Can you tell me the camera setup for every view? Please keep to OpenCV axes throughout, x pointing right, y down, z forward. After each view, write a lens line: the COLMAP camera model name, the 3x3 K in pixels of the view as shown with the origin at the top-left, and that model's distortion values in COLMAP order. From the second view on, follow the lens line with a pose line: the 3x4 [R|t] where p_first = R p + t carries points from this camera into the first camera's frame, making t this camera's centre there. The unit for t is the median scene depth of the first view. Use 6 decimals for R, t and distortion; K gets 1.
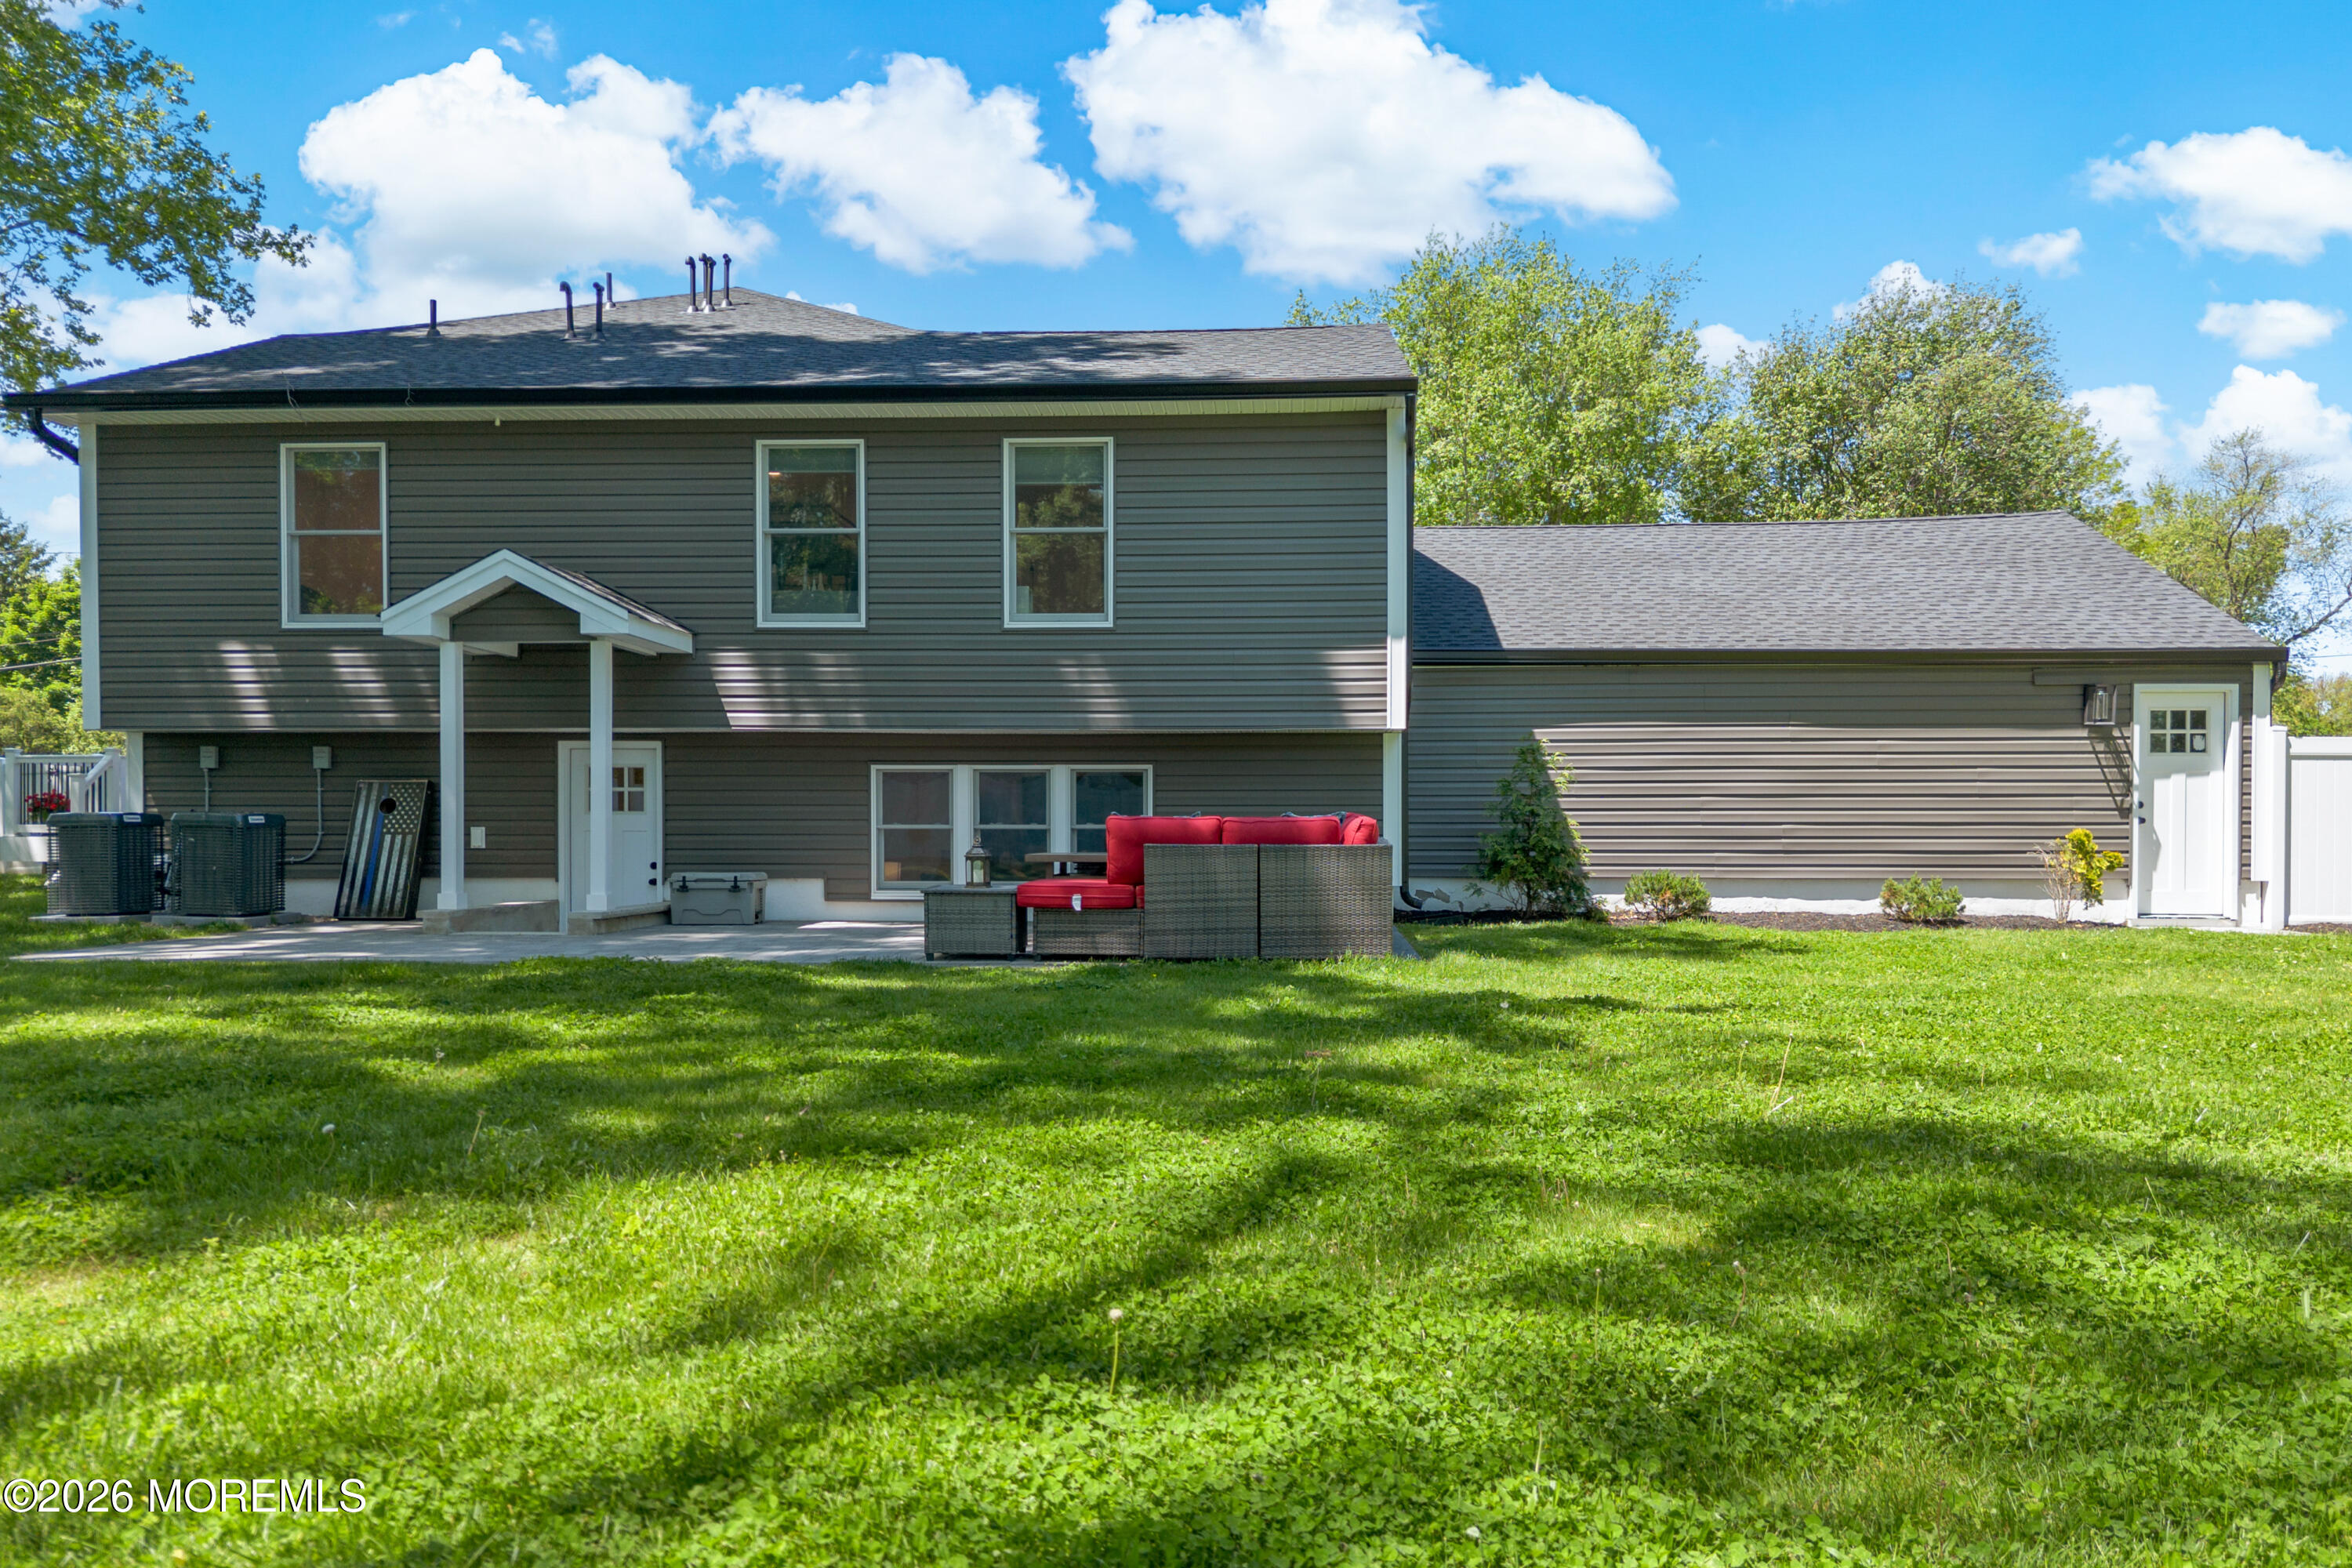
lens RADIAL K [[1647.3, 0, 1185.7], [0, 1647.3, 821.2], [0, 0, 1]] dist [0.112145, -0.140016]
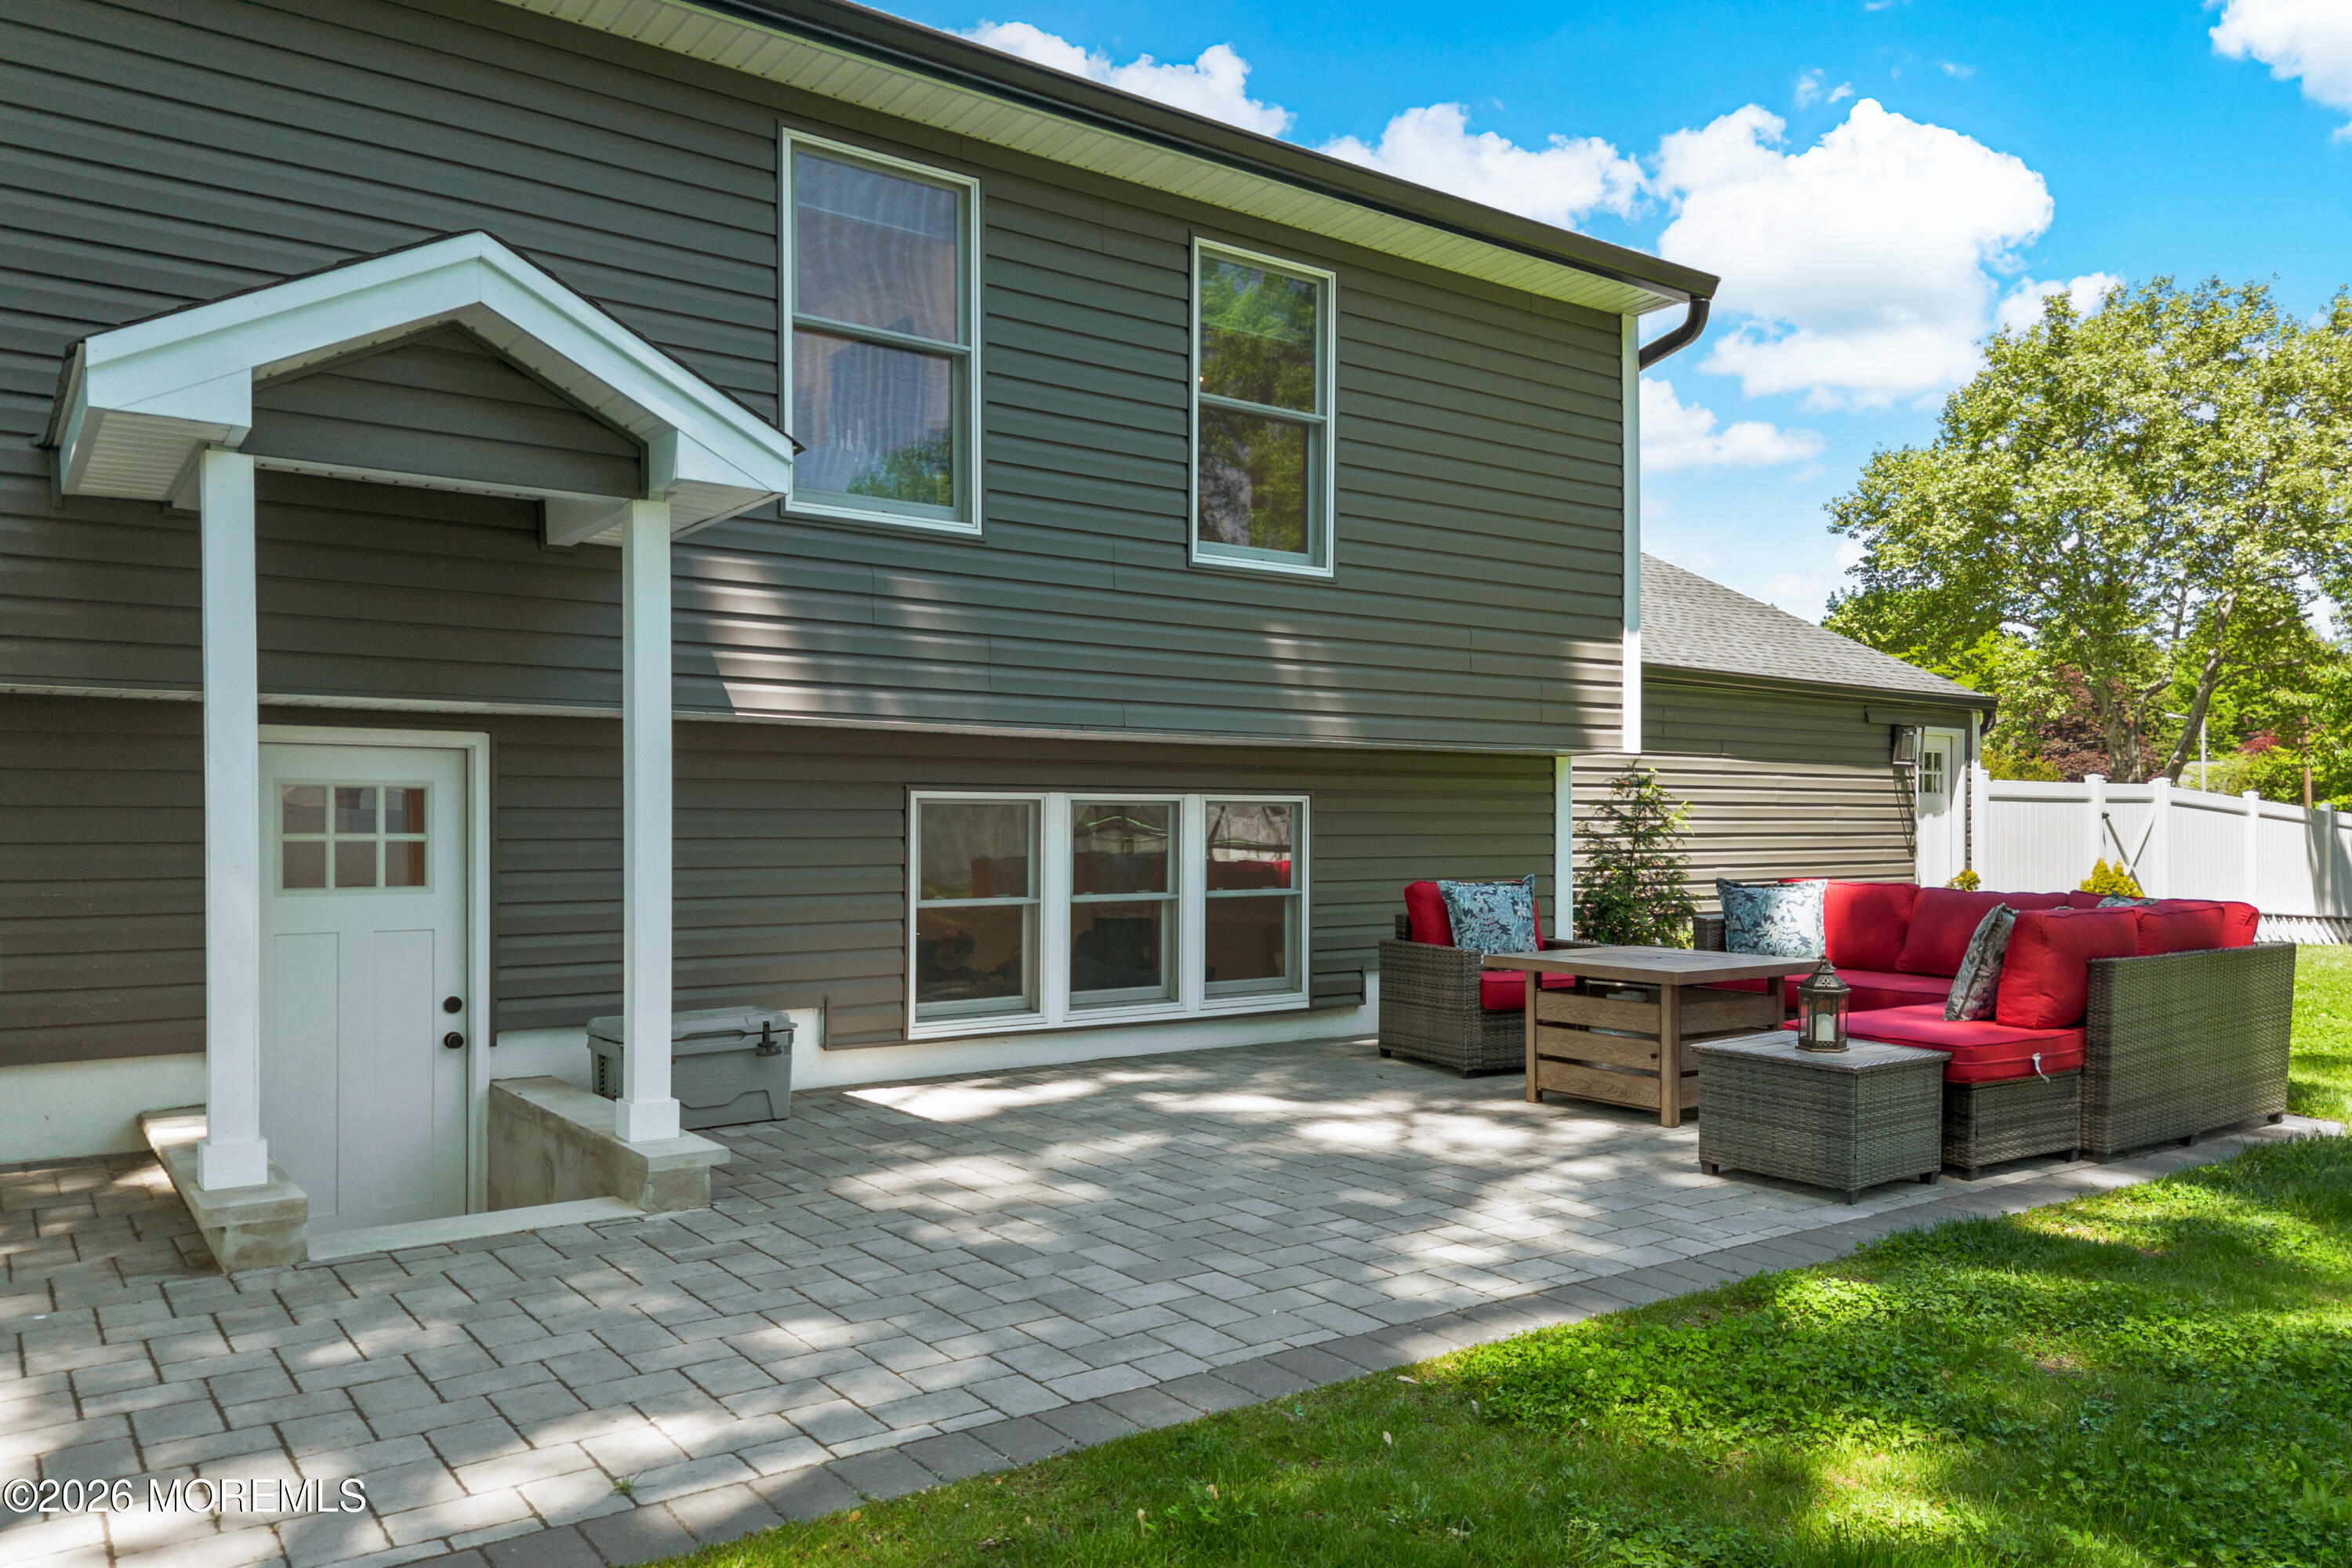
lens RADIAL K [[1647.3, 0, 1185.7], [0, 1647.3, 821.2], [0, 0, 1]] dist [0.112145, -0.140016]
pose [[0.768482, 0.000916, 0.639871, -0.465653], [-0.003902, 0.999987, 0.003255, -0.026090], [-0.639860, -0.004998, 0.768475, 0.528384]]
